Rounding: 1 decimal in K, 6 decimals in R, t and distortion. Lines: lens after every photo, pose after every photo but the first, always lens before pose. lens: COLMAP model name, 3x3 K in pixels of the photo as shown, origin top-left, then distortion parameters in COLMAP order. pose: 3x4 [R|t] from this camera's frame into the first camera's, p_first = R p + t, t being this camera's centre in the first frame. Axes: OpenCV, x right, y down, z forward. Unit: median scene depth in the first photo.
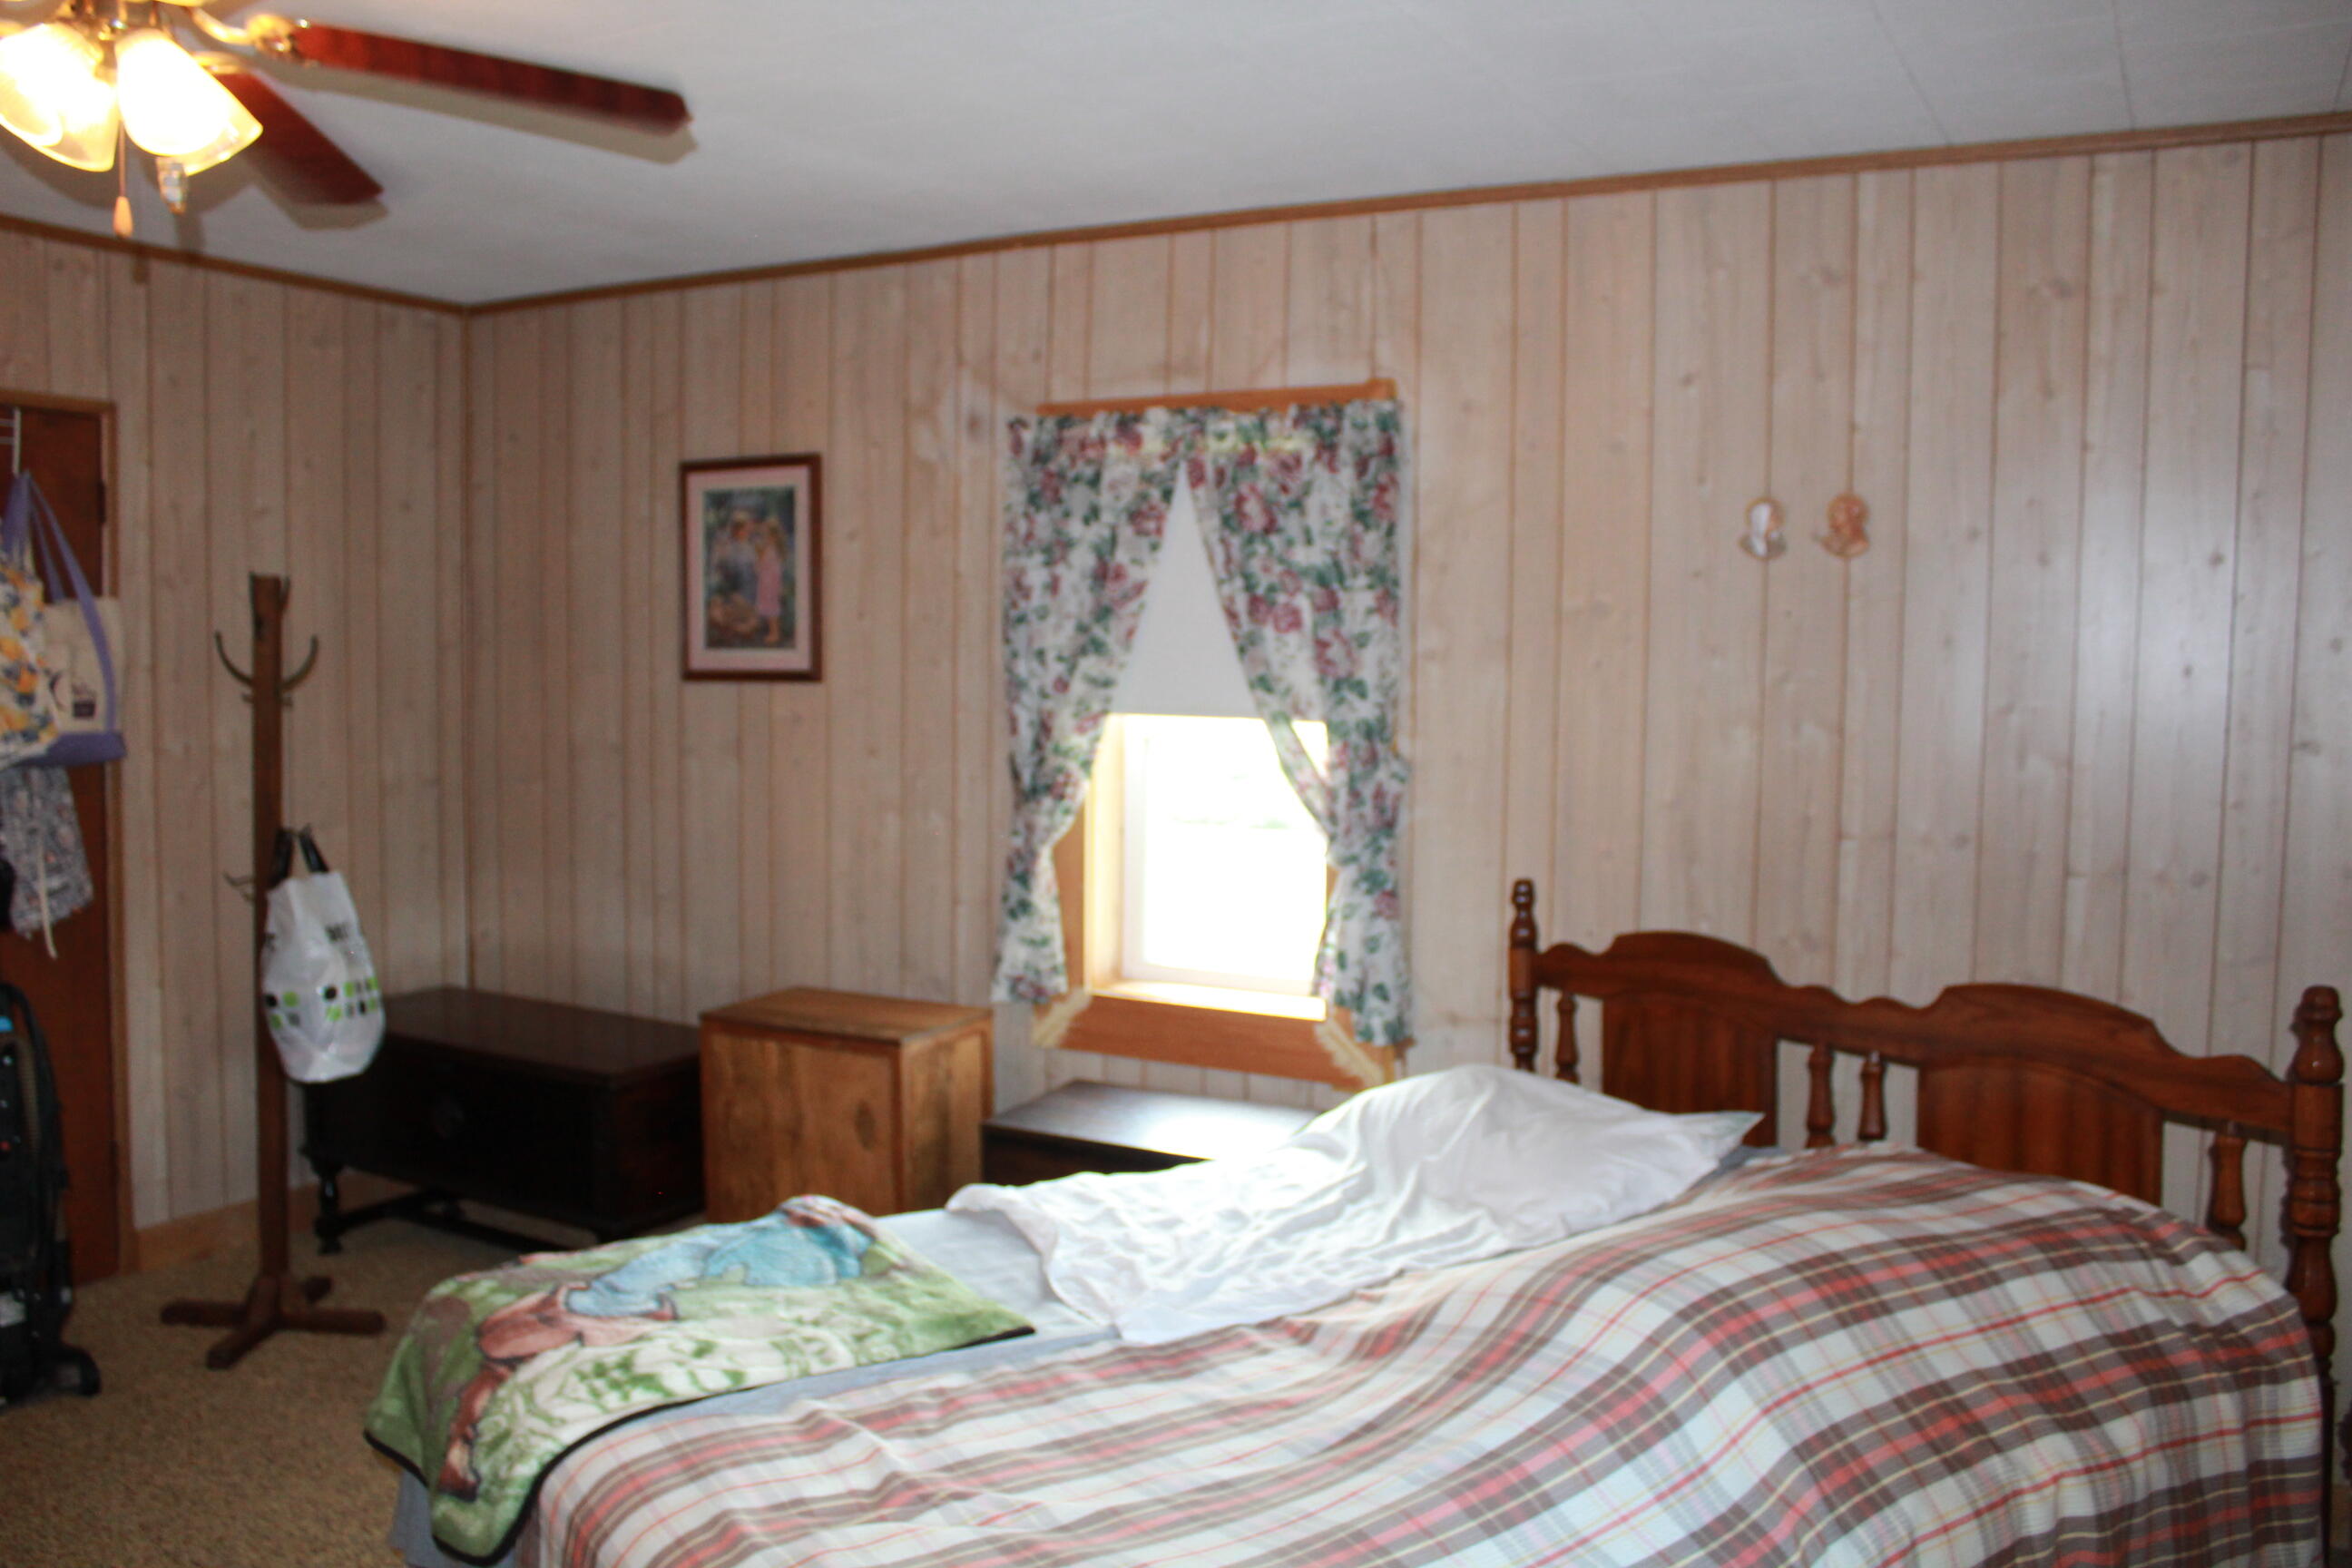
lens RADIAL K [[1931.9, 0, 1145.8], [0, 1931.9, 792.3], [0, 0, 1]] dist [-0.175336, 0.158670]
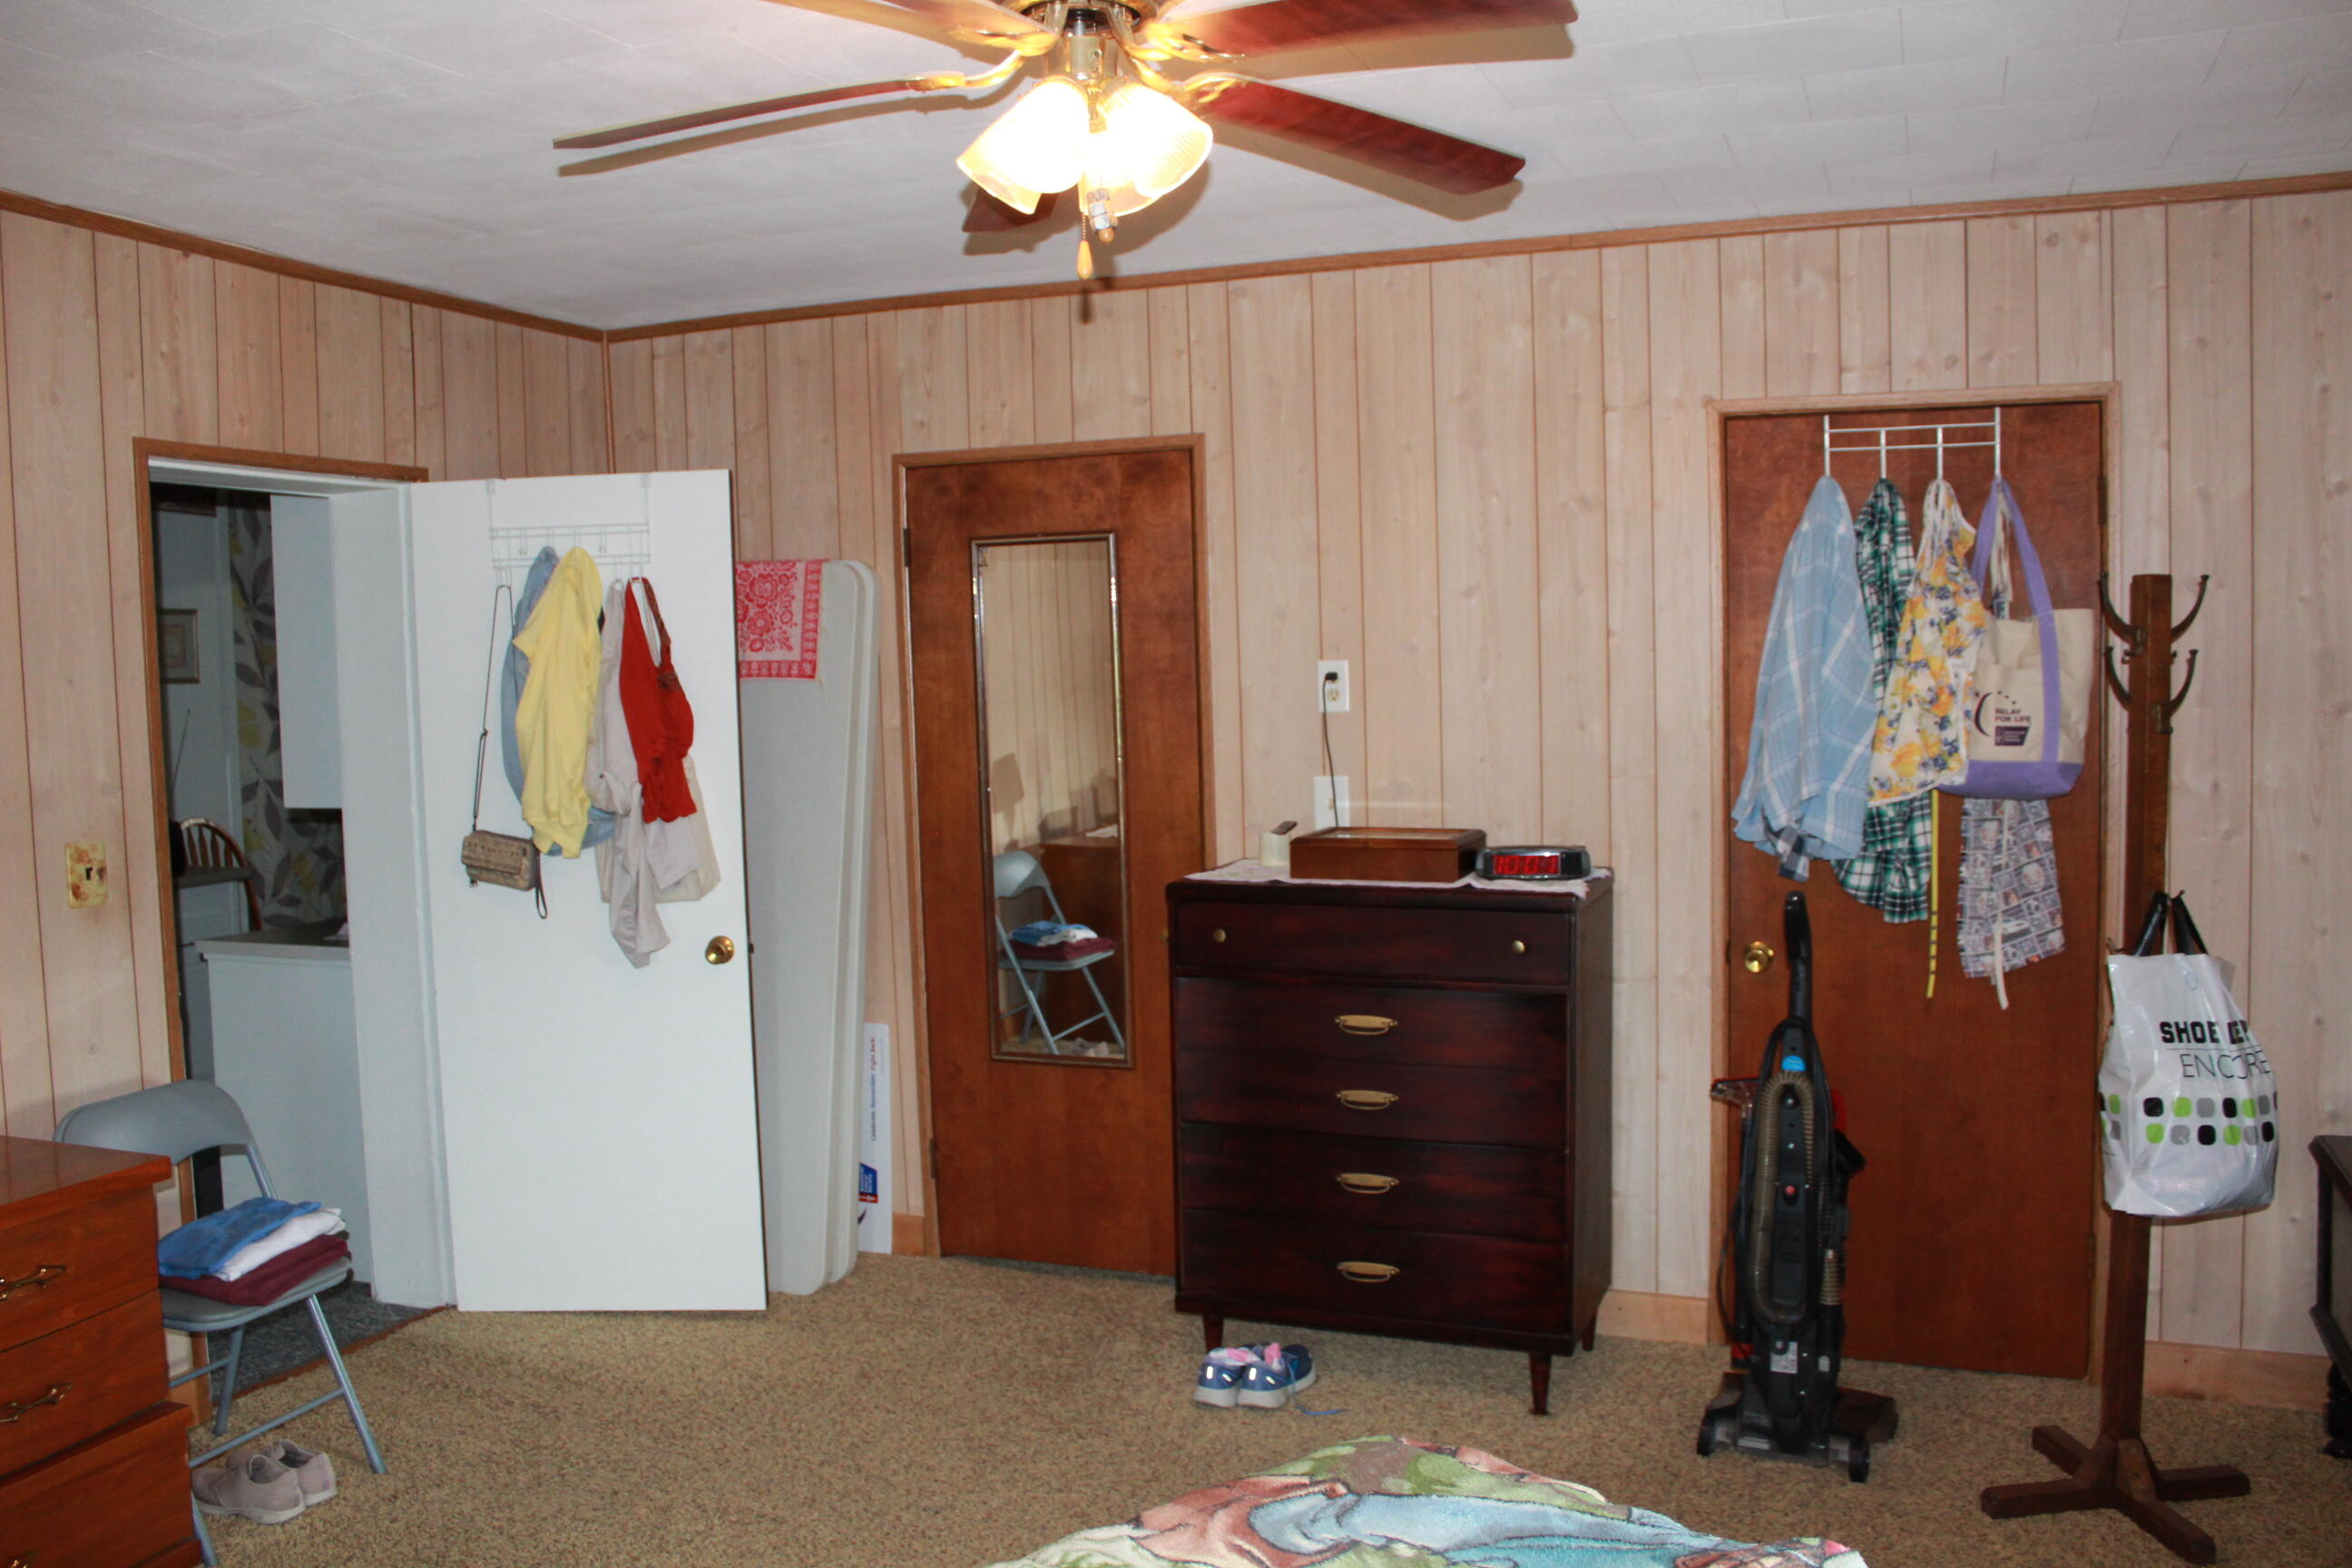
lens RADIAL K [[1931.9, 0, 1145.8], [0, 1931.9, 792.3], [0, 0, 1]] dist [-0.175336, 0.158670]
pose [[0.137430, 0.047678, -0.989363, 0.259778], [-0.054299, 0.997702, 0.040537, -0.031358], [0.989022, 0.048150, 0.139703, 0.461491]]
